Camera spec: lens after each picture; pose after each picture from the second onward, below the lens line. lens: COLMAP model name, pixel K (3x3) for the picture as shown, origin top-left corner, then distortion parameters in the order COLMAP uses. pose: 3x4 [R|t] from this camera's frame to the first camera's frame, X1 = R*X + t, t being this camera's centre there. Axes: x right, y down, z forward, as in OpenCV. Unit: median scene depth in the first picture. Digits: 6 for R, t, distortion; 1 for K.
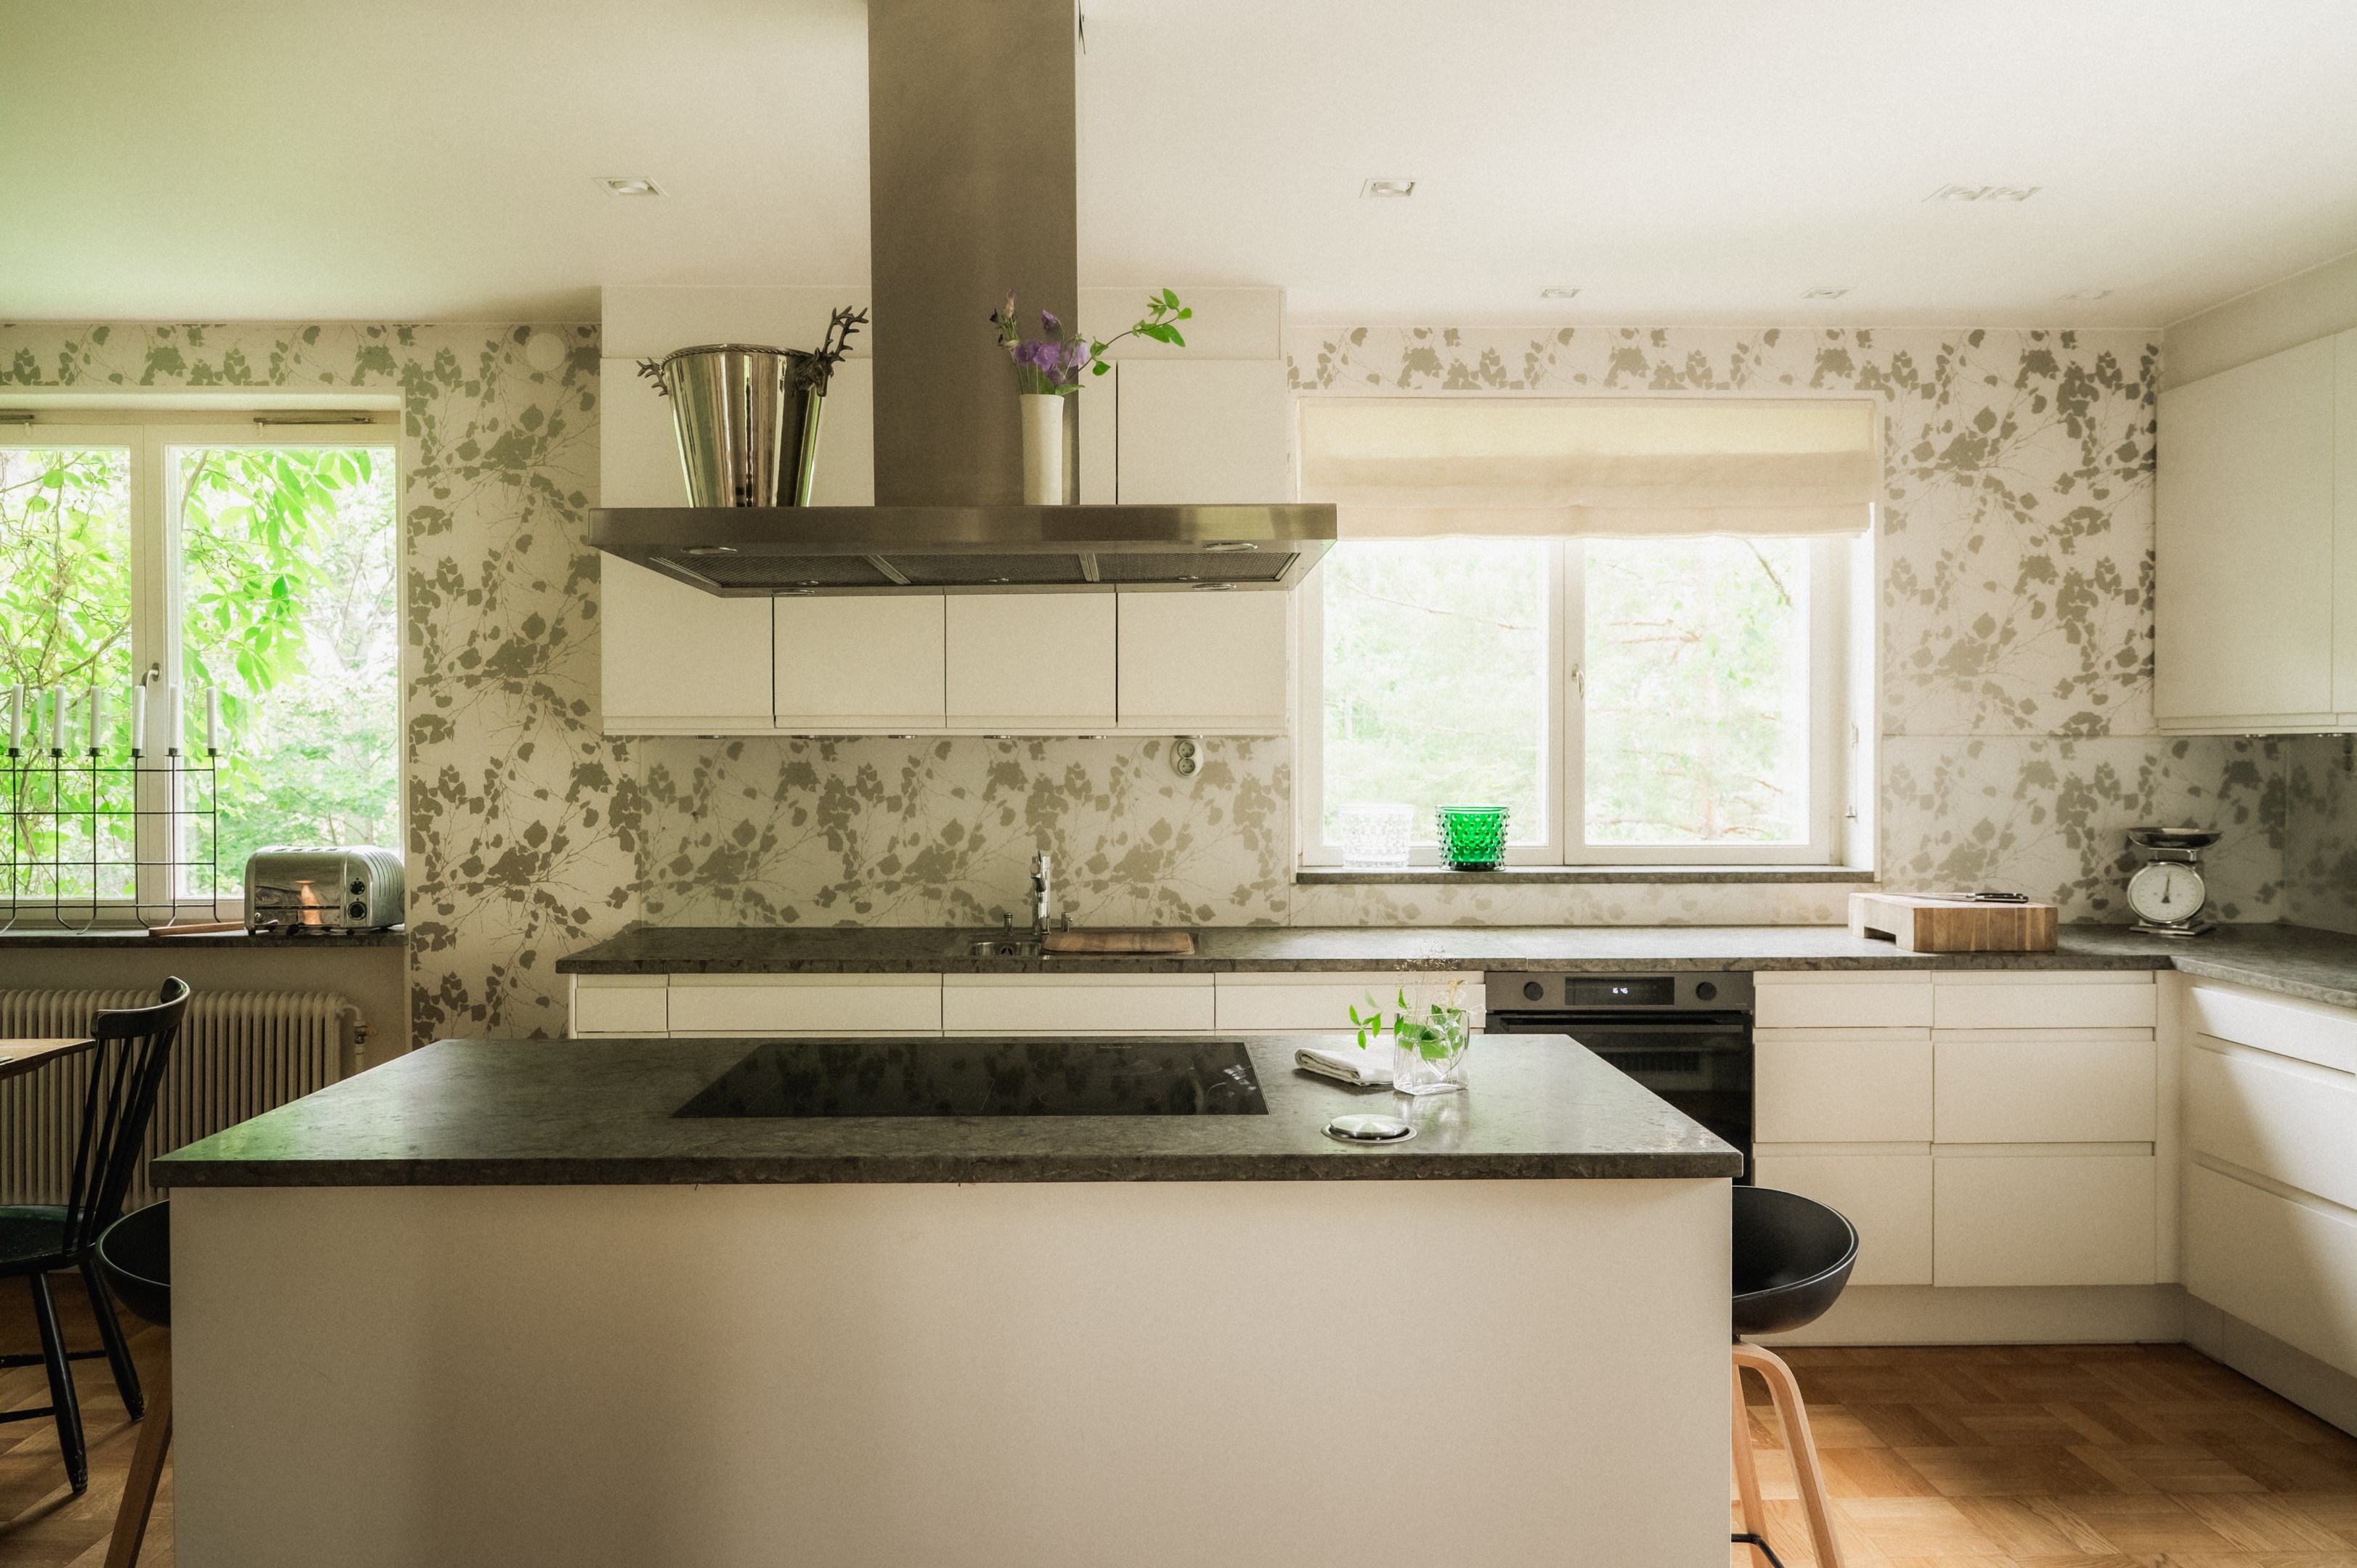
lens RADIAL K [[1590.5, 0, 1165.8], [0, 1590.5, 798.1], [0, 0, 1]] dist [0.017262, -0.007901]
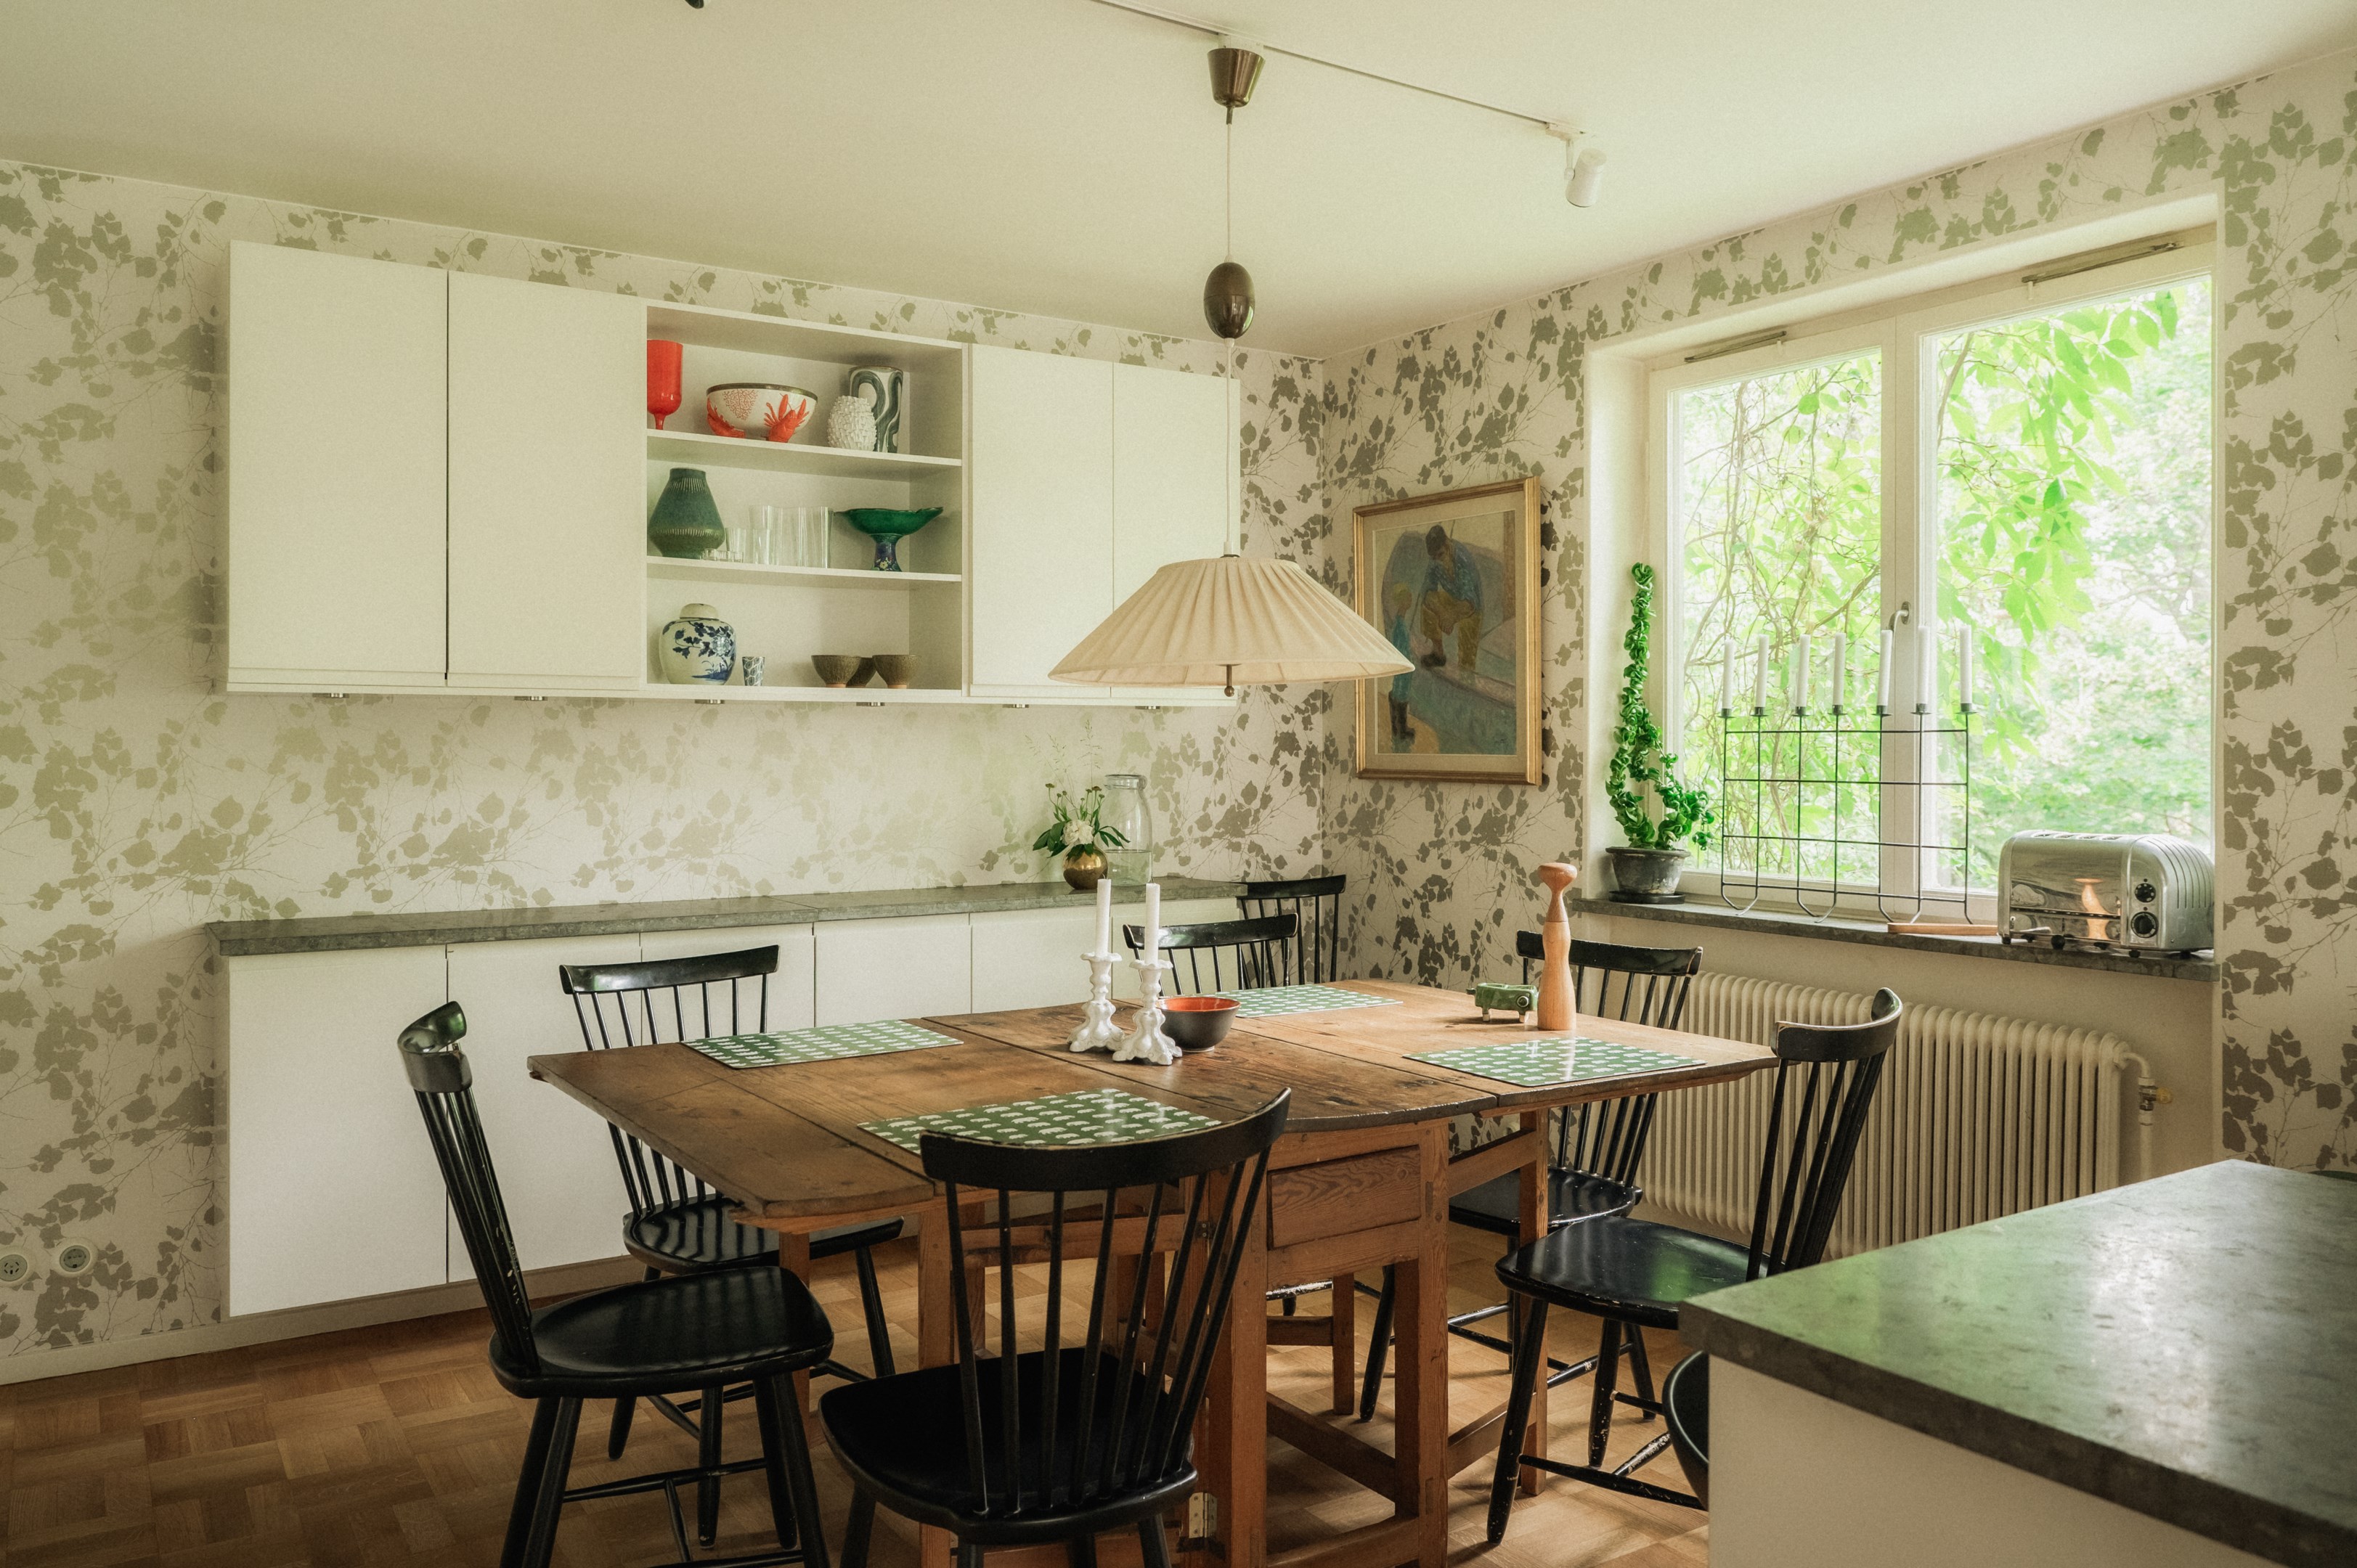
lens RADIAL K [[1723.0, 0, 1162.0], [0, 1723.0, 757.4], [0, 0, 1]] dist [0.003512, -0.008830]
pose [[0.536369, 0.008382, -0.843942, -0.089335], [-0.011223, 0.999933, 0.002798, -0.002129], [0.843909, 0.007970, 0.536427, 0.209266]]
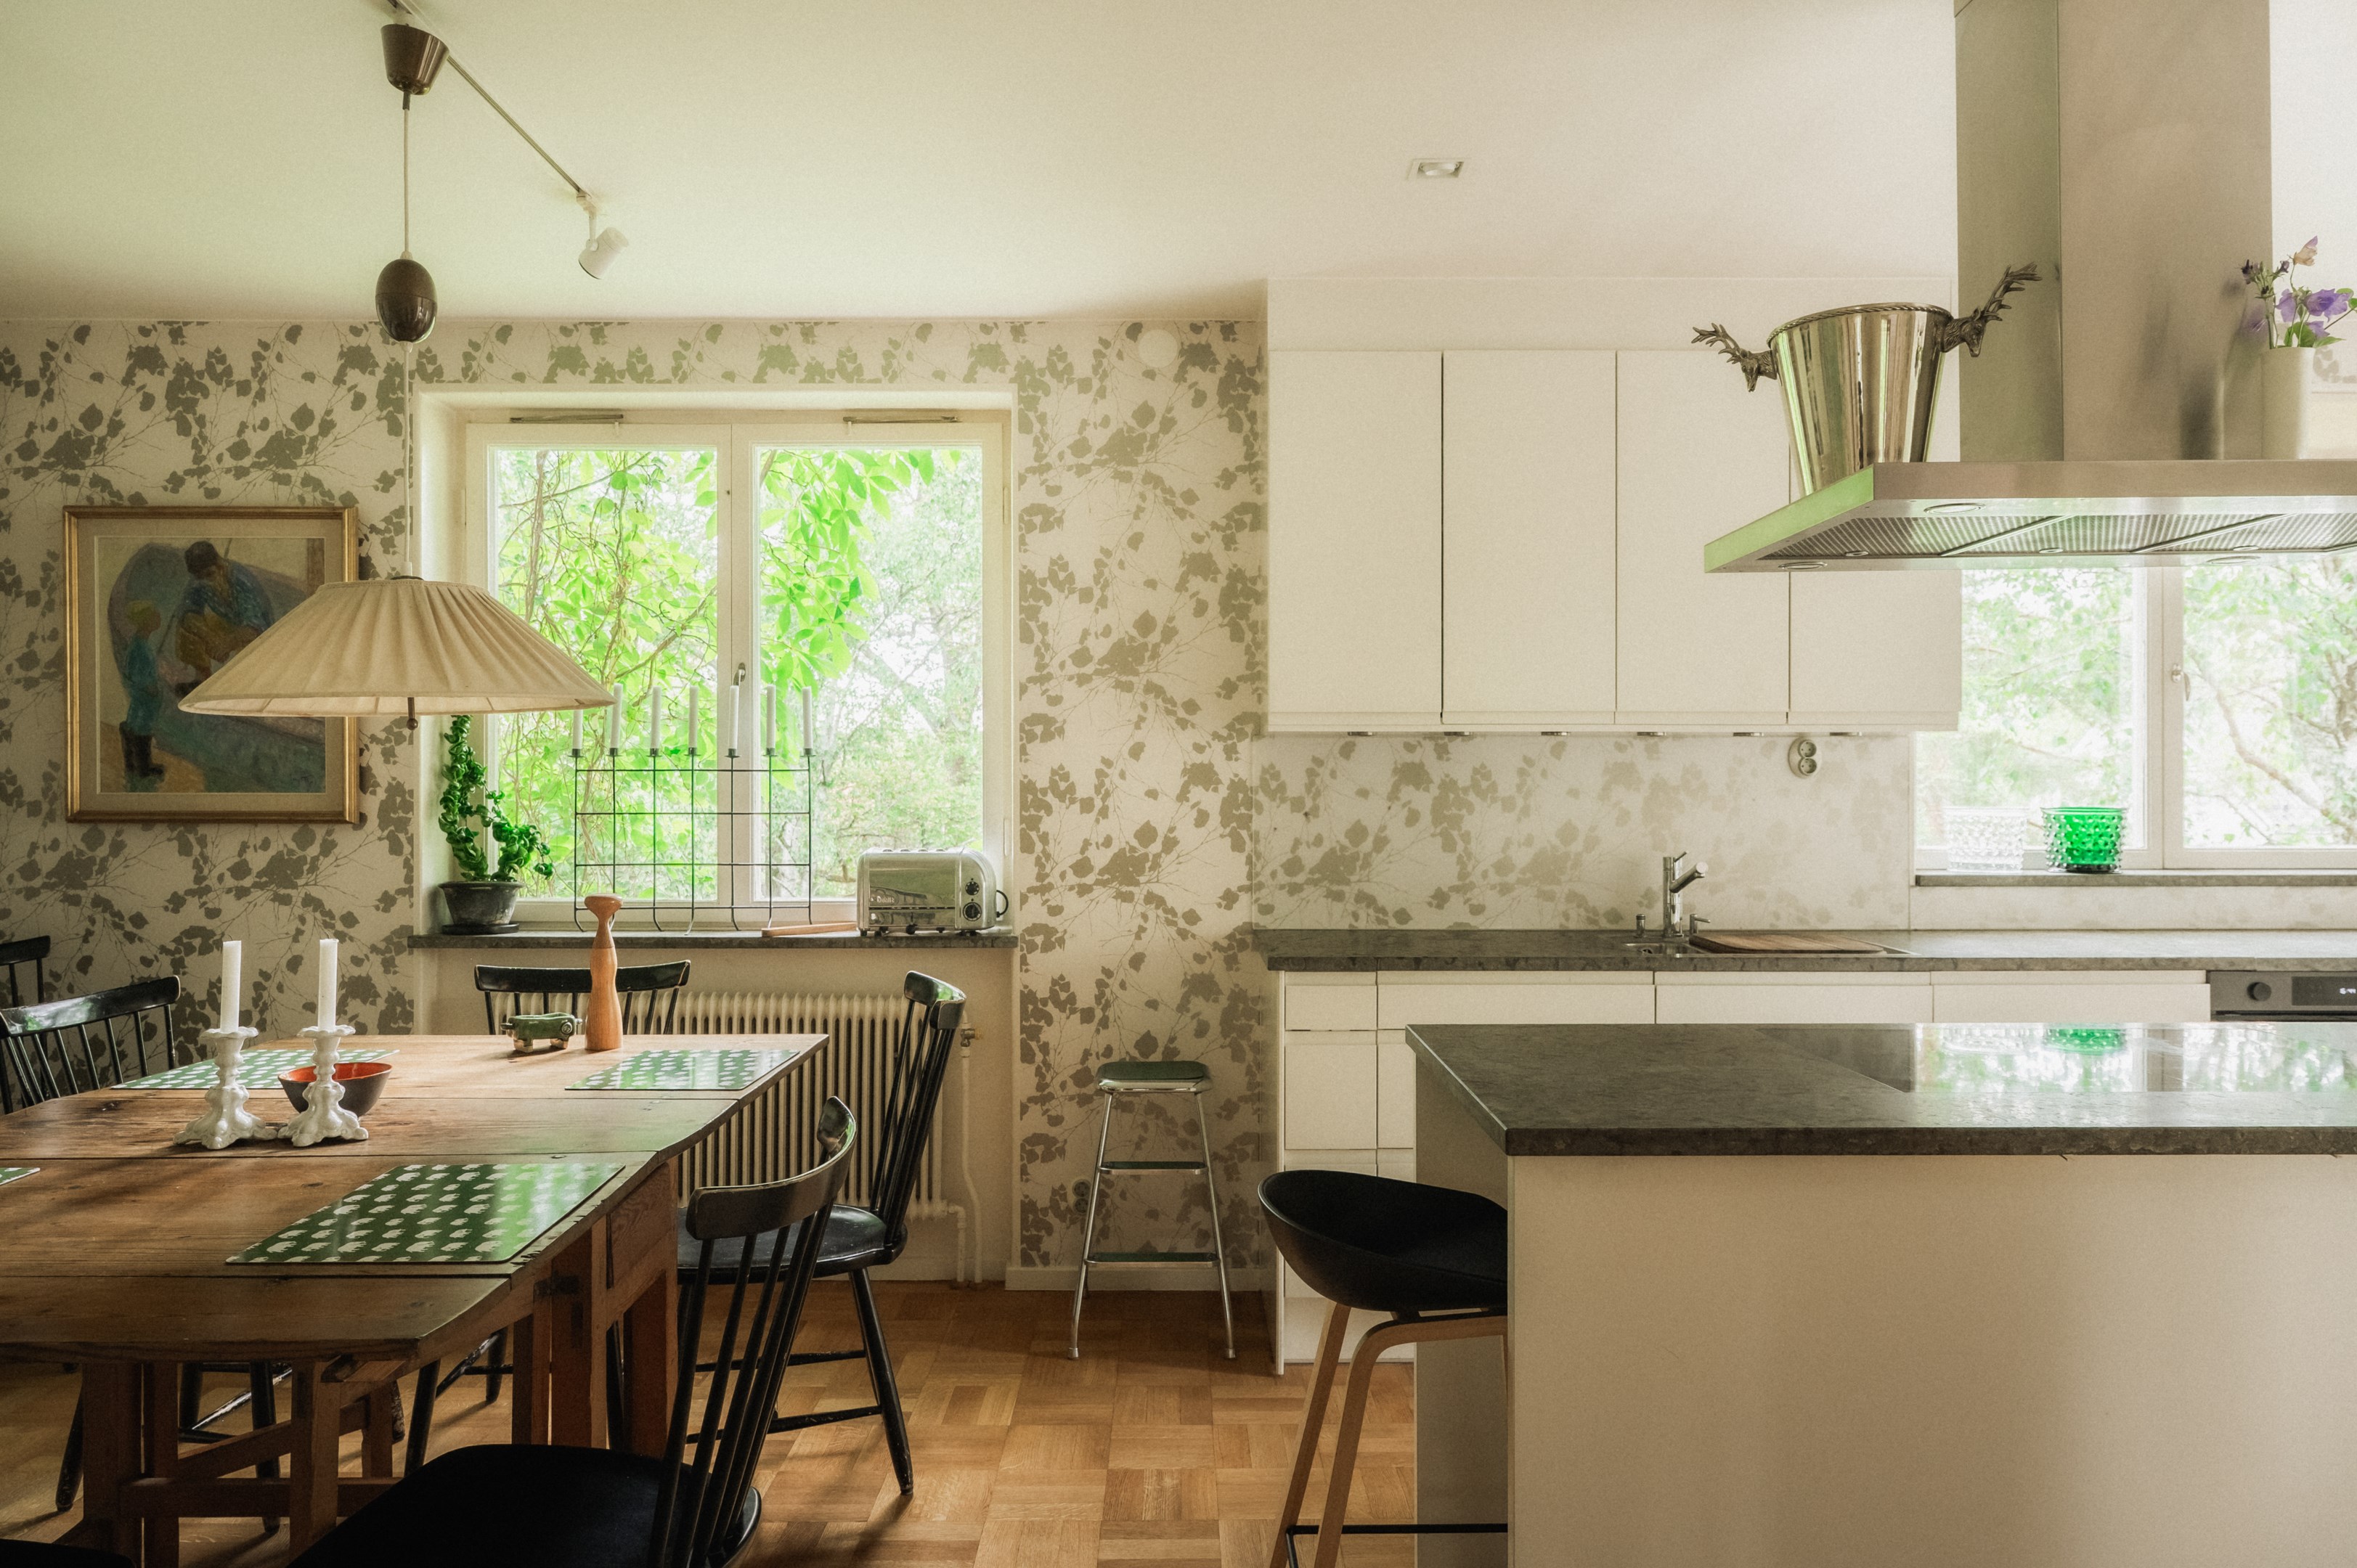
lens RADIAL K [[1590.5, 0, 1168.0], [0, 1590.5, 783.4], [0, 0, 1]] dist [0.017262, -0.007901]
pose [[0.999955, 0.000286, -0.009476, -0.371856], [-0.000390, 0.999939, -0.010994, 0.001657], [0.009472, 0.010997, 0.999895, 0.013860]]
